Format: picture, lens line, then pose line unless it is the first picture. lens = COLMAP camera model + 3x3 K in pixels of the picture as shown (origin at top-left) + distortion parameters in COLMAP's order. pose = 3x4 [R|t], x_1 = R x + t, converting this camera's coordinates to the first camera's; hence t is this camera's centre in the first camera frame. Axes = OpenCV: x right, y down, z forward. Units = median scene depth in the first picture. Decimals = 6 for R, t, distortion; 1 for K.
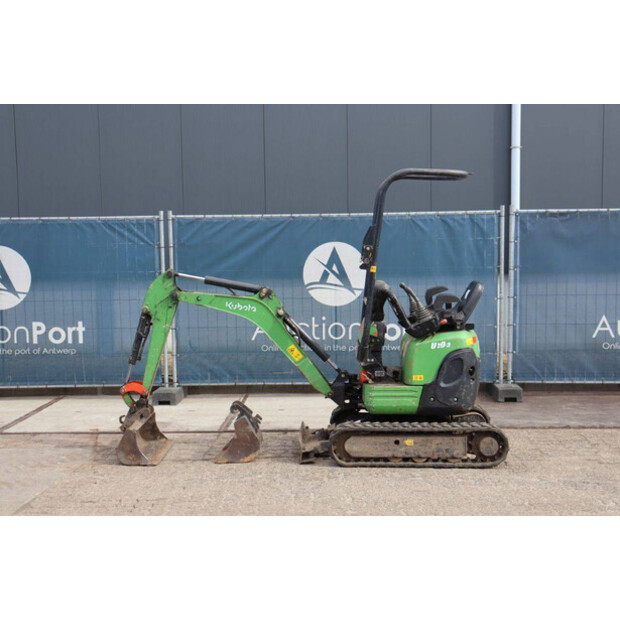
lens RADIAL K [[987.9, 0, 308.0], [0, 987.9, 309.5], [0, 0, 1]] dist [0.136168, 0.000000]
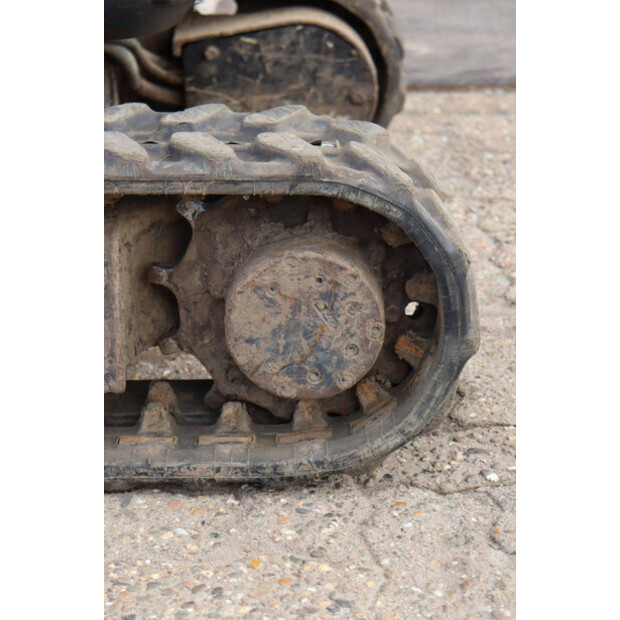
lens RADIAL K [[1446.5, 0, 310.2], [0, 1446.5, 308.7], [0, 0, 1]] dist [0.422247, 0.000000]
pose [[0.999192, 0.000220, 0.040179, 0.164229], [-0.012739, 0.950131, 0.311592, 0.077937], [-0.038107, -0.311852, 0.949366, 0.785477]]
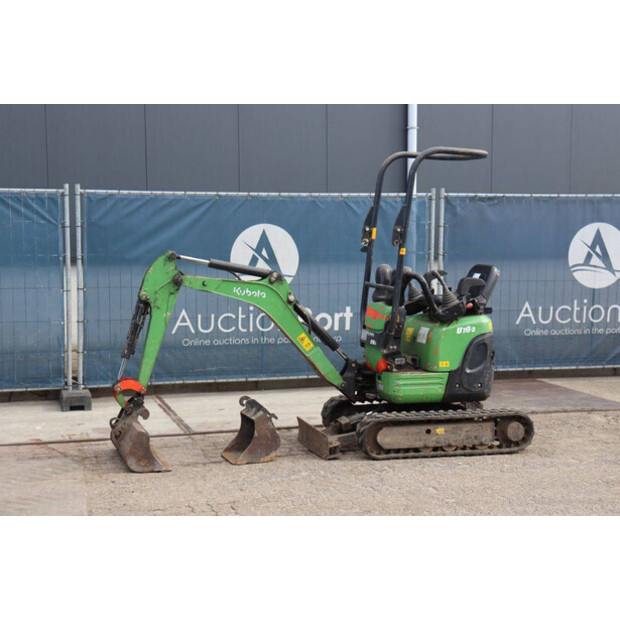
lens RADIAL K [[1141.2, 0, 312.6], [0, 1141.2, 311.9], [0, 0, 1]] dist [0.243924, 0.000000]
pose [[0.945513, -0.011627, 0.325377, -0.354813], [0.010798, 0.999932, 0.004353, 0.011233], [-0.325405, -0.000603, 0.945574, -0.014349]]
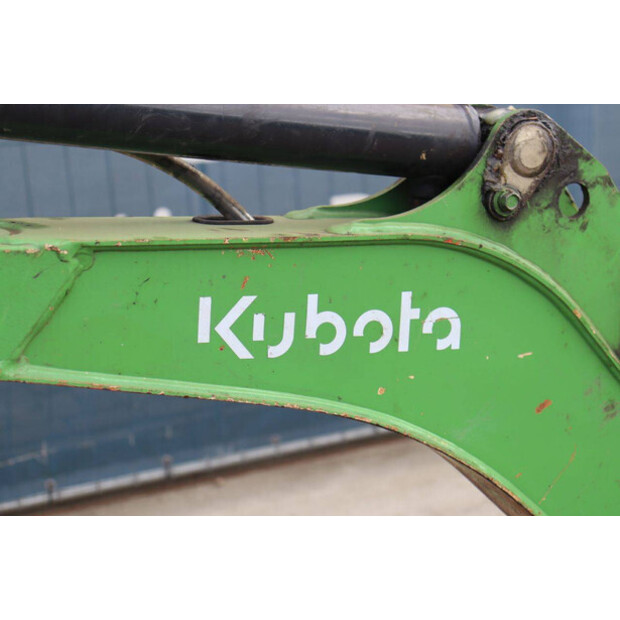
lens RADIAL K [[1446.5, 0, 308.0], [0, 1446.5, 310.7], [0, 0, 1]] dist [0.422247, 0.000000]
pose [[0.900675, -0.143561, 0.410091, -0.132177], [0.084941, 0.983804, 0.157846, -0.028353], [-0.426110, -0.107334, 0.898282, 0.862389]]
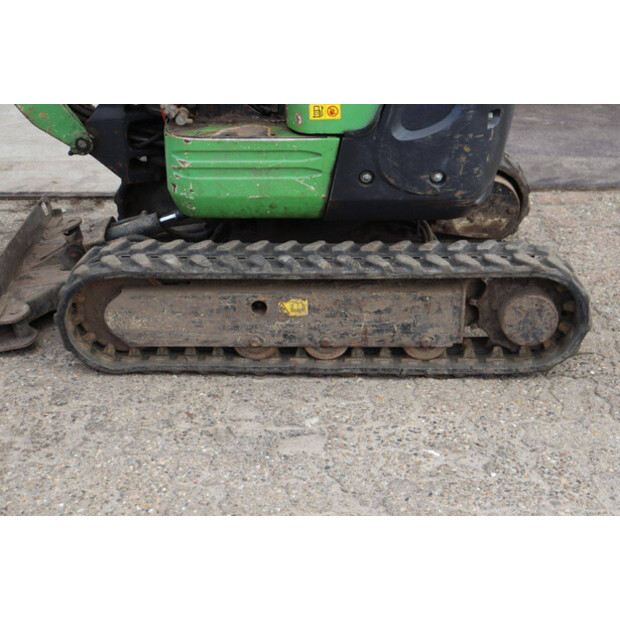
lens RADIAL K [[1058.8, 0, 309.8], [0, 1058.8, 310.5], [0, 0, 1]] dist [0.192590, 0.000000]
pose [[0.999838, -0.008537, 0.015837, 0.095289], [0.002206, 0.931784, 0.363007, 0.003851], [-0.017856, -0.362913, 0.931652, 0.624398]]
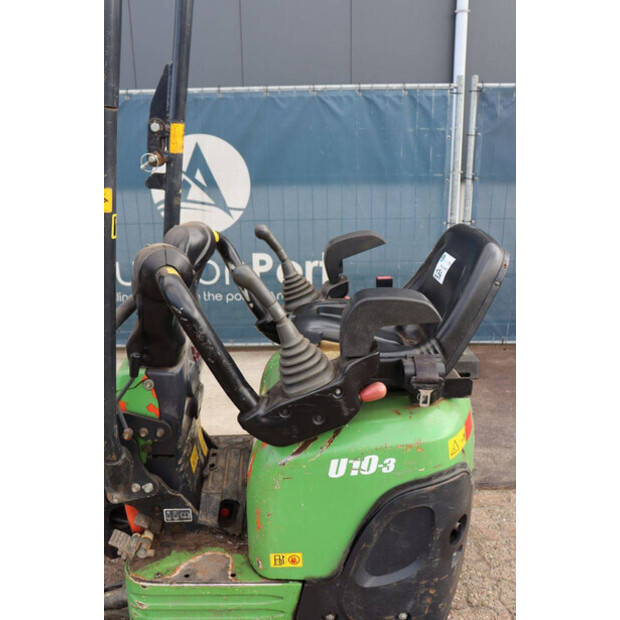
lens RADIAL K [[564.2, 0, 306.2], [0, 564.2, 314.2], [0, 0, 1]] dist [-0.113172, 0.126015]
pose [[0.999263, -0.011667, 0.036560, 0.106423], [0.003708, 0.977566, 0.210596, -0.039533], [-0.038197, -0.210306, 0.976889, 0.806292]]
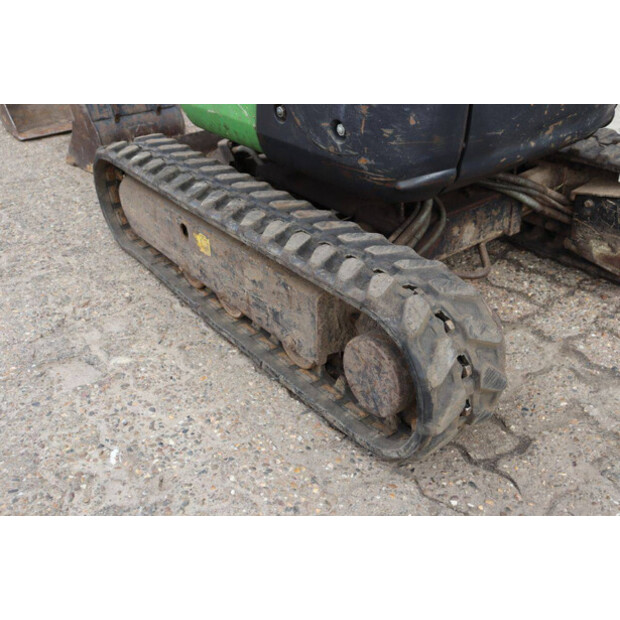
lens RADIAL K [[683.0, 0, 307.6], [0, 683.0, 309.8], [0, 0, 1]] dist [-0.025820, 0.000000]
pose [[0.623522, 0.381658, -0.682318, 0.252559], [-0.029437, 0.883588, 0.467339, 0.051854], [0.781251, -0.271311, 0.562171, 0.850633]]
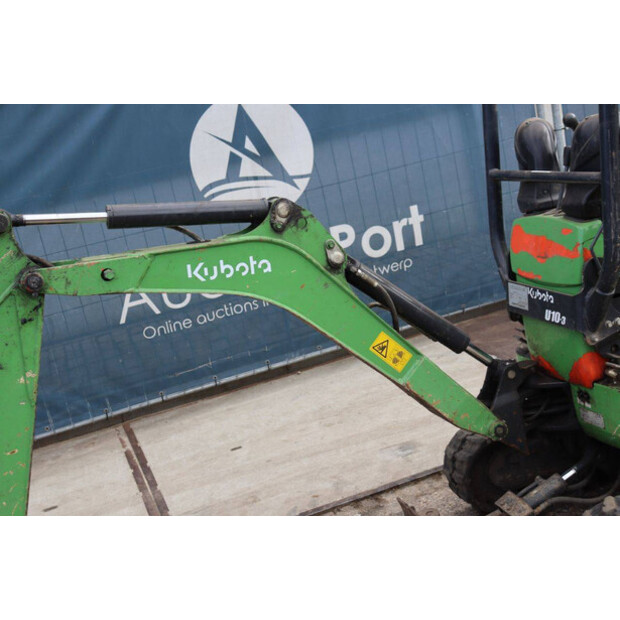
lens RADIAL K [[987.9, 0, 307.6], [0, 987.9, 311.9], [0, 0, 1]] dist [0.136168, 0.000000]
pose [[0.921799, -0.256210, 0.290936, -0.148697], [0.223858, 0.964499, 0.140105, -0.030966], [-0.316504, -0.064020, 0.946428, 0.653343]]
